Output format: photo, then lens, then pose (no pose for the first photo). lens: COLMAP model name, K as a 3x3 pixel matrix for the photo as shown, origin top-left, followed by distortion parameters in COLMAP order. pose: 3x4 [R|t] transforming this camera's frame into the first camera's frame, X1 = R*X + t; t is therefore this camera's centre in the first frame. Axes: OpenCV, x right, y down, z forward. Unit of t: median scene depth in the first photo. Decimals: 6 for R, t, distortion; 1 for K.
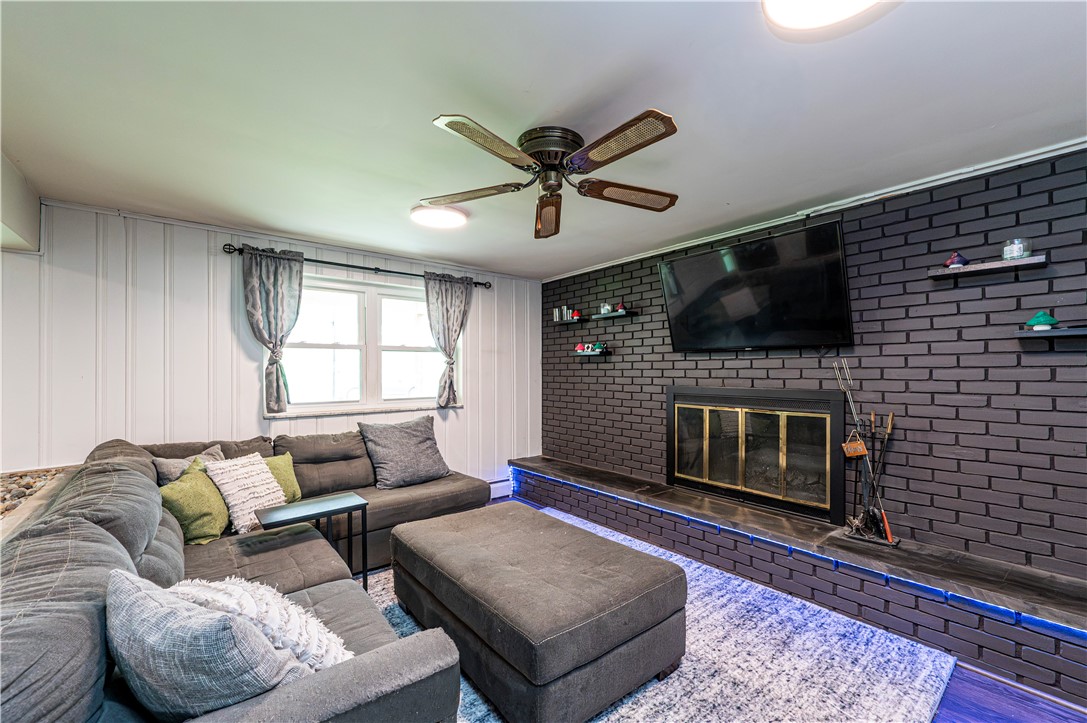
lens RADIAL K [[435.4, 0, 547.8], [0, 435.4, 368.0], [0, 0, 1]] dist [-0.000308, -0.000087]
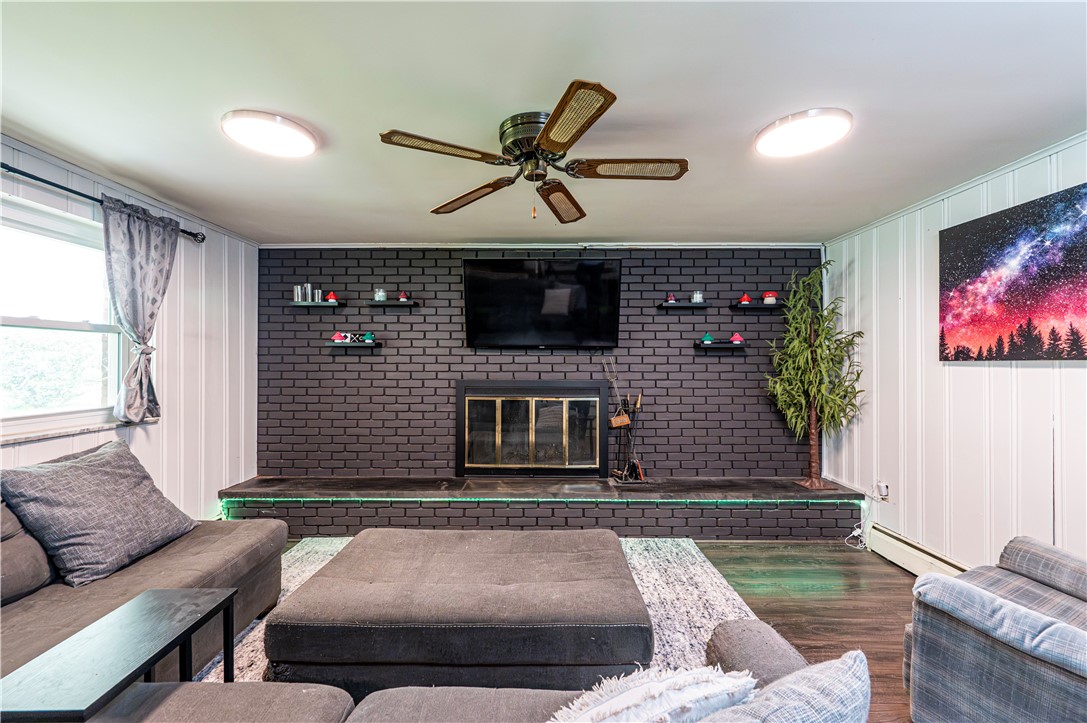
lens RADIAL K [[441.7, 0, 530.5], [0, 441.7, 360.1], [0, 0, 1]] dist [0.000756, -0.000007]
pose [[0.648885, 0.009467, 0.760827, -0.431319], [-0.009041, 0.999948, -0.004732, -0.001826], [-0.760833, -0.003808, 0.648937, 0.216168]]
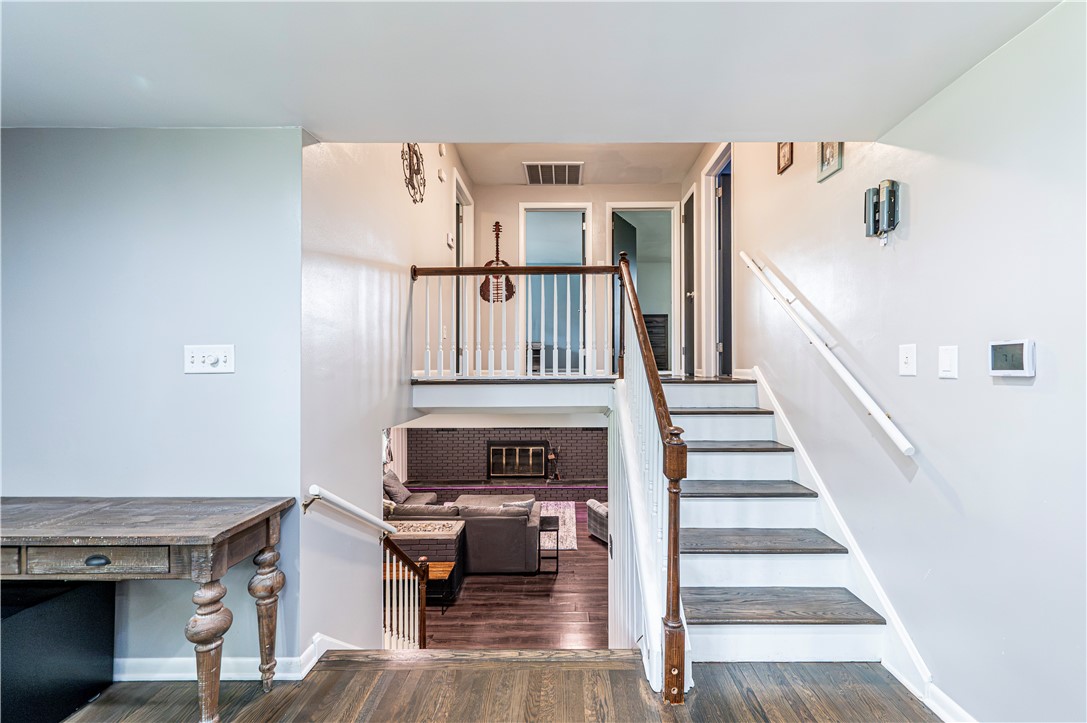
lens RADIAL K [[435.4, 0, 547.8], [0, 435.4, 368.0], [0, 0, 1]] dist [-0.000308, -0.000087]
pose [[0.663405, -0.006039, 0.748236, -1.493451], [0.001793, 0.999977, 0.006481, -0.427330], [-0.748258, -0.002958, 0.663401, -1.017336]]
